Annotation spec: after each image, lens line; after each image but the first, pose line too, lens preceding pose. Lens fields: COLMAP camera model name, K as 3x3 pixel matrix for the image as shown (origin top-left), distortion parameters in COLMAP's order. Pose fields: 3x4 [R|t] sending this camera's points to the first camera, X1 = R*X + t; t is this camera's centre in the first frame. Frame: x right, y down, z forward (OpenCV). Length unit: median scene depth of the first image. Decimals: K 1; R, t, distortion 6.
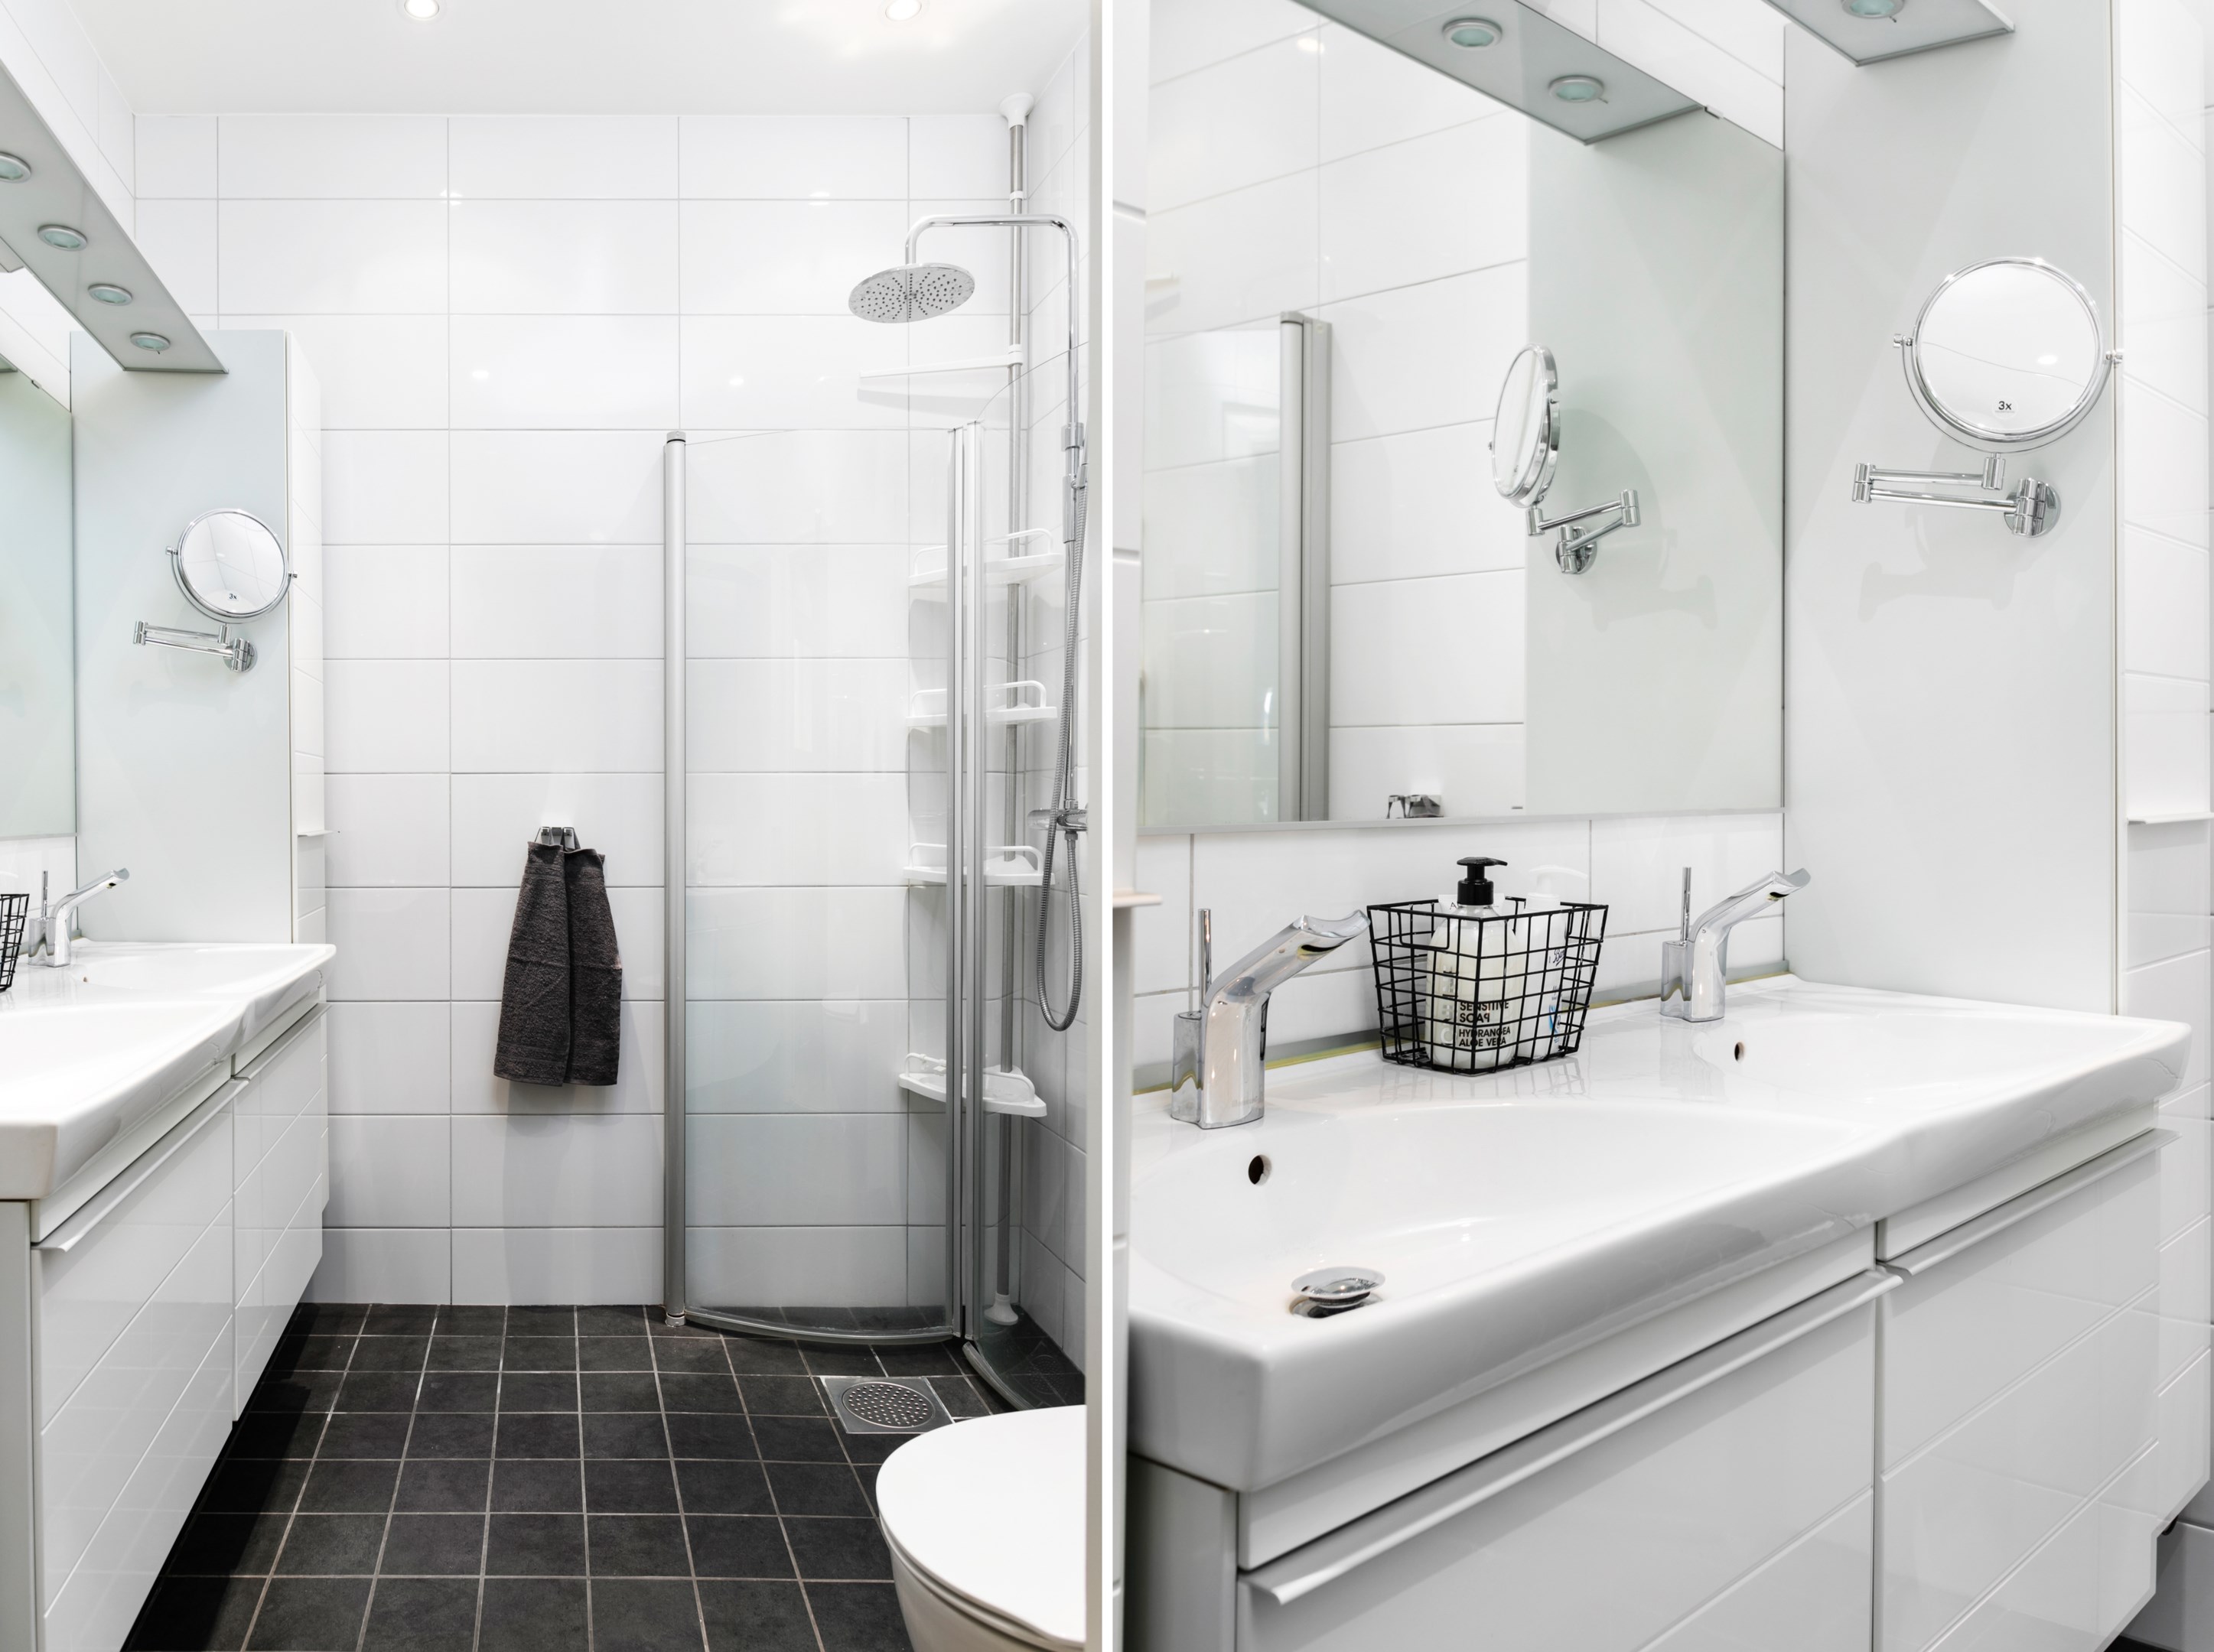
lens RADIAL K [[1603.4, 0, 1107.7], [0, 1603.4, 816.7], [0, 0, 1]] dist [0.055078, -0.004997]
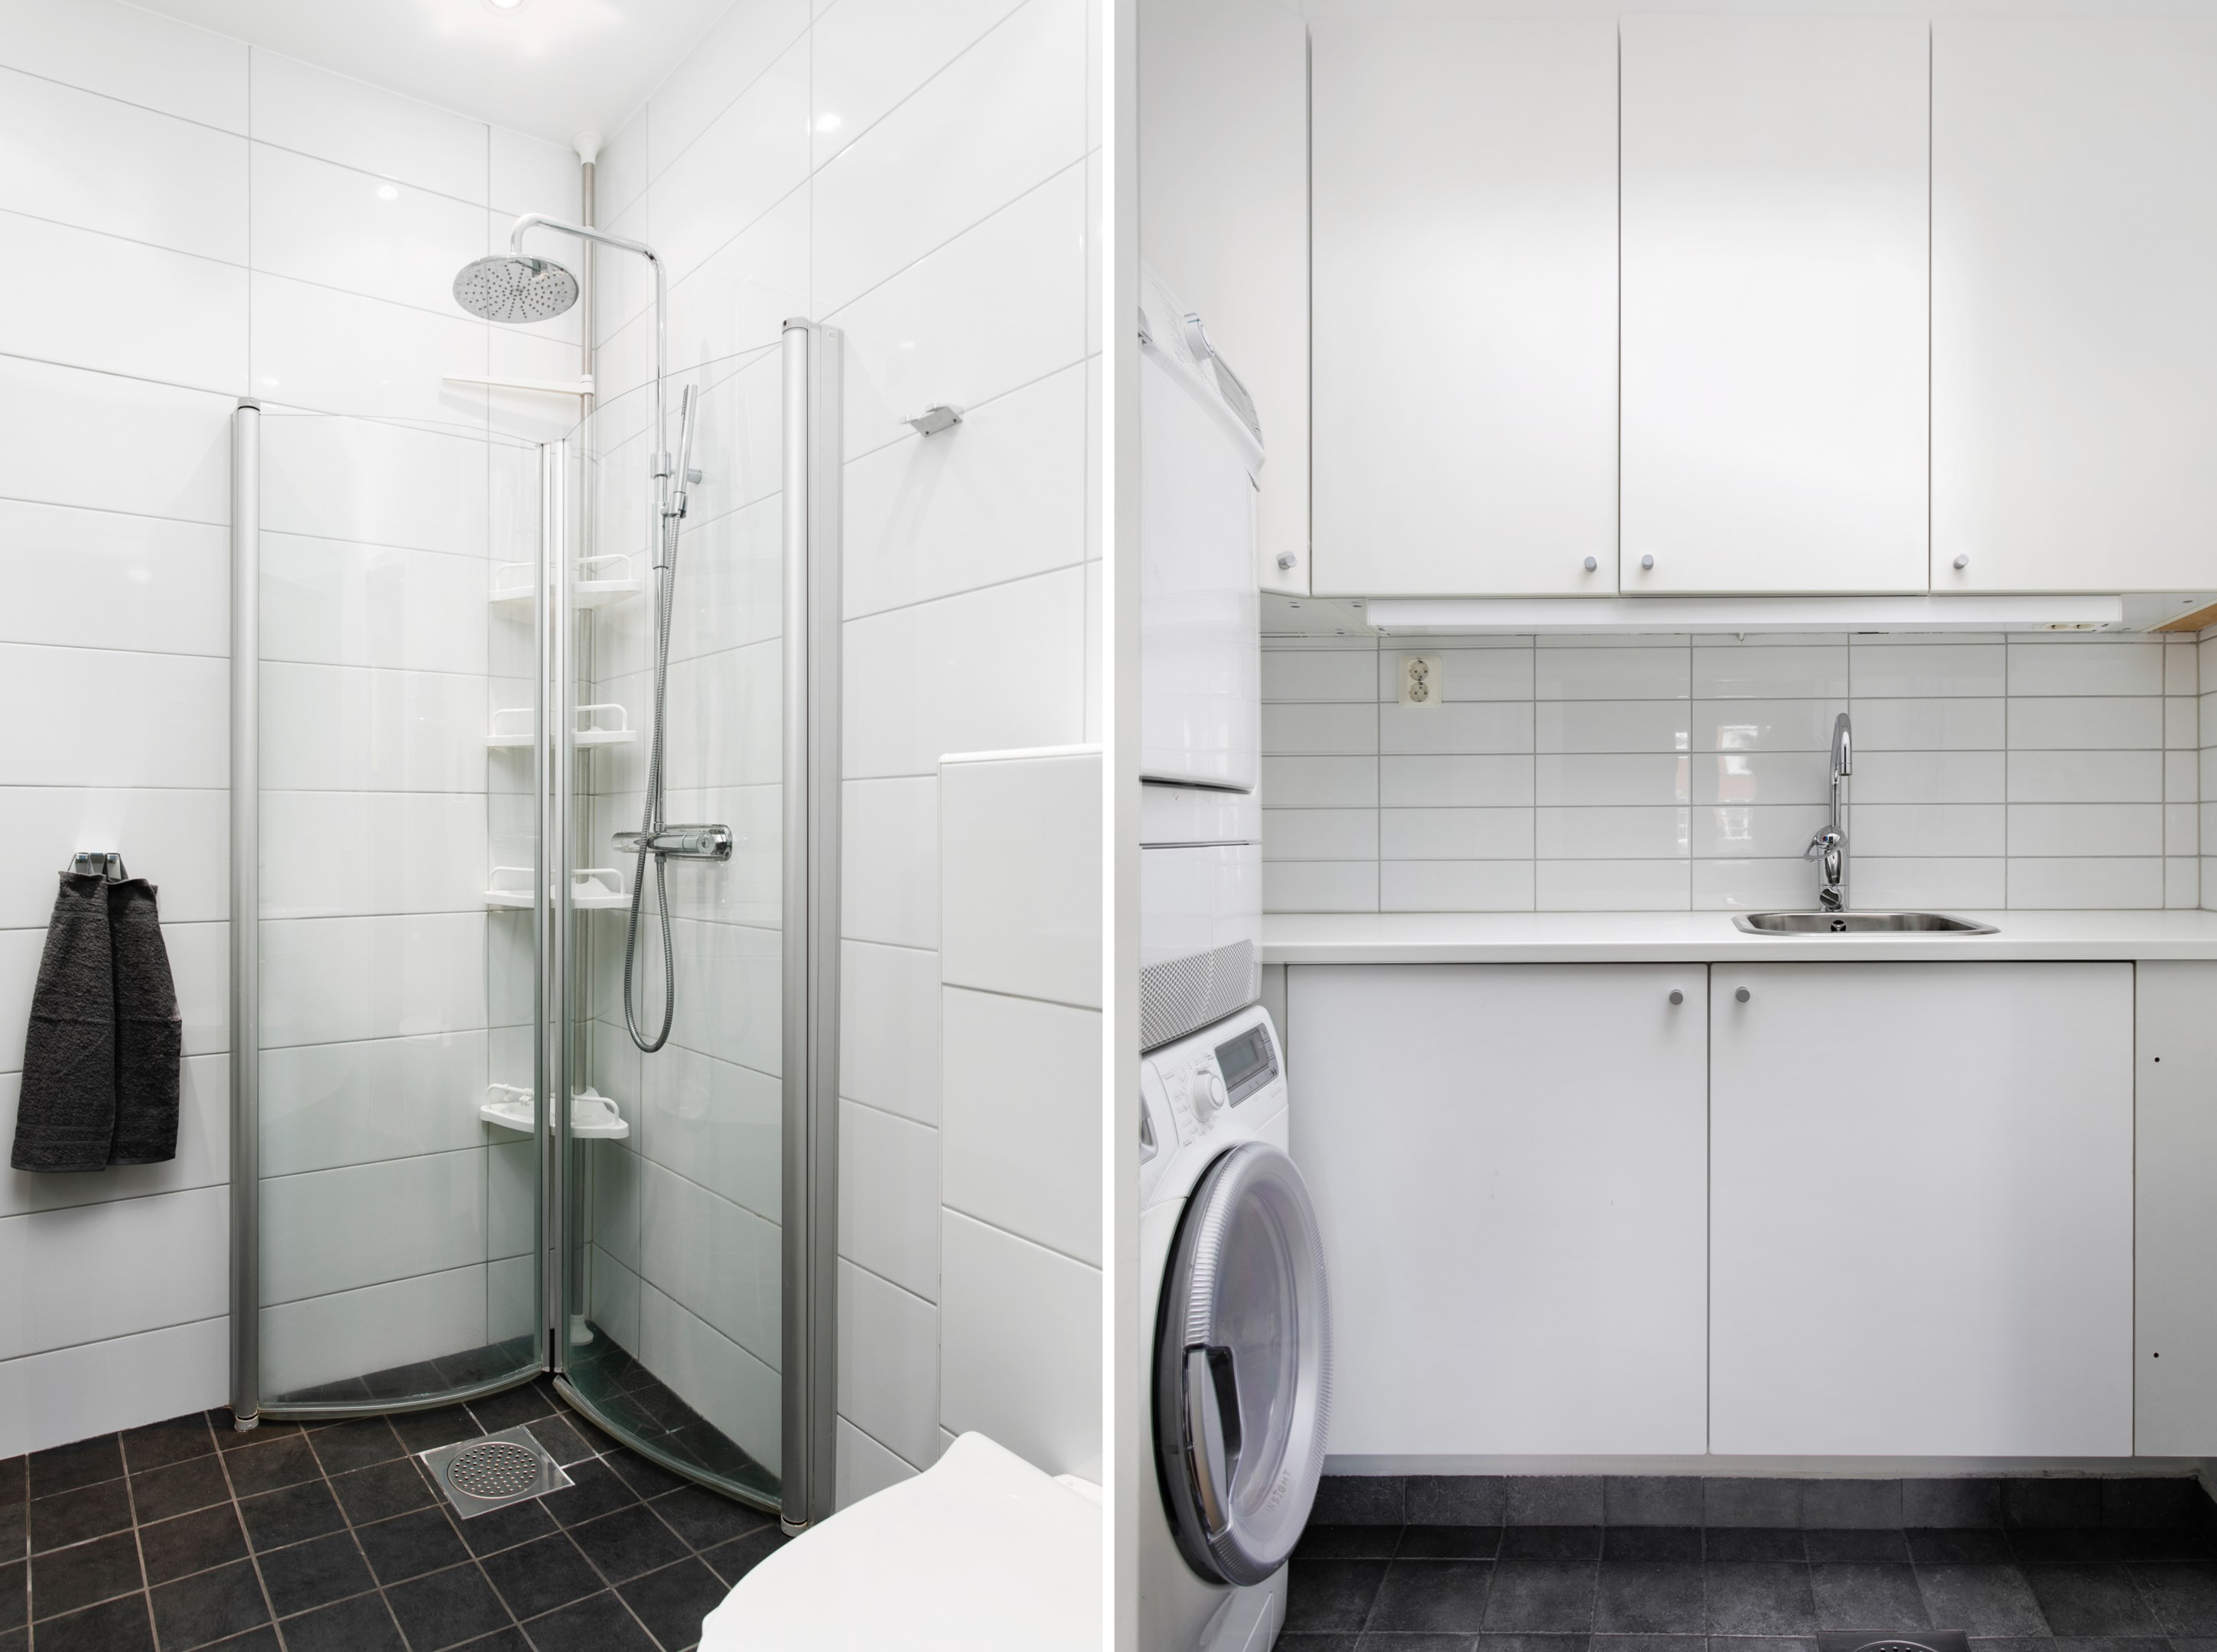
lens RADIAL K [[1400.9, 0, 1108.9], [0, 1400.9, 831.3], [0, 0, 1]] dist [0.008276, 0.011549]
pose [[0.946645, 0.002498, 0.322270, -0.063058], [-0.000838, 0.999986, -0.005292, -0.000864], [-0.322278, 0.004740, 0.946633, 0.114096]]
